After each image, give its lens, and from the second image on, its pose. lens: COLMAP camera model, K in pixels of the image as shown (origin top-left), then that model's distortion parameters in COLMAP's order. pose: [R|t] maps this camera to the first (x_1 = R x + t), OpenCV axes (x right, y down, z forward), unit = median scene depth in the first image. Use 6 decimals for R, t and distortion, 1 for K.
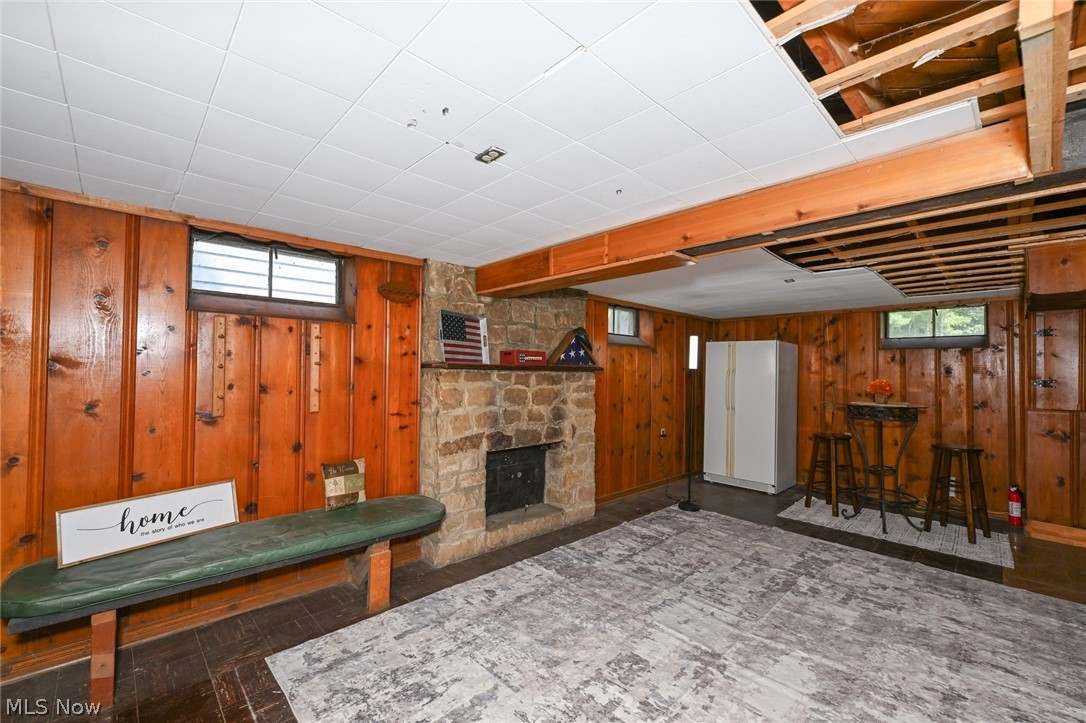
lens RADIAL K [[447.7, 0, 539.7], [0, 447.7, 362.9], [0, 0, 1]] dist [0.000697, 0.000313]
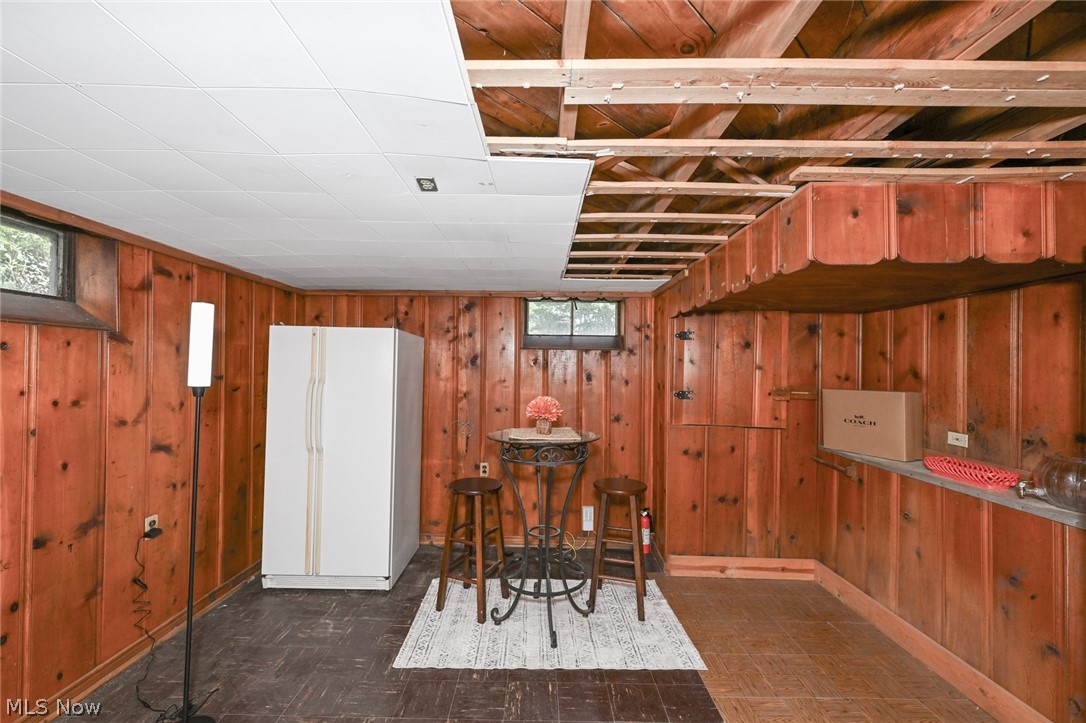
lens RADIAL K [[447.7, 0, 539.7], [0, 447.7, 362.9], [0, 0, 1]] dist [0.000697, 0.000313]
pose [[0.693514, 0.002555, 0.720439, 0.226065], [-0.015738, 0.999809, 0.011604, -0.014563], [-0.720271, -0.019386, 0.693422, 0.432558]]
